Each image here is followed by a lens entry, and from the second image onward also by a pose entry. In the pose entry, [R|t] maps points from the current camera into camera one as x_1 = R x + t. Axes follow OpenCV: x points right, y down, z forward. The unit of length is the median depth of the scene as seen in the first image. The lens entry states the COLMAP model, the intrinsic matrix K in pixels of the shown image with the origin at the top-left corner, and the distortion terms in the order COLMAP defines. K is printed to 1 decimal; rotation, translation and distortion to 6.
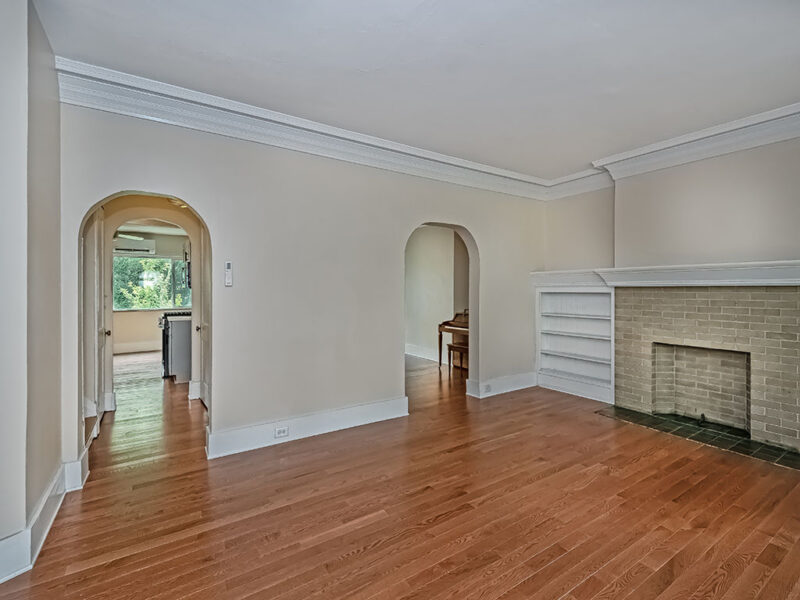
lens RADIAL K [[376.4, 0, 398.7], [0, 376.4, 285.2], [0, 0, 1]] dist [0.014876, -0.000741]
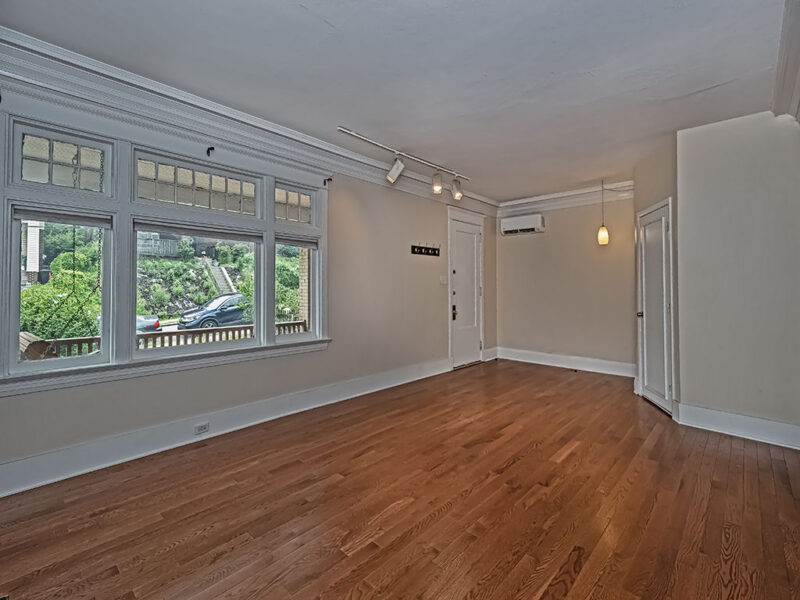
lens RADIAL K [[362.9, 0, 396.6], [0, 362.9, 290.7], [0, 0, 1]] dist [0.012978, -0.000041]
pose [[-0.971180, 0.000263, -0.238346, 0.411839], [-0.000360, 0.999997, 0.002571, 0.020460], [0.238345, 0.002583, -0.971177, 1.109853]]
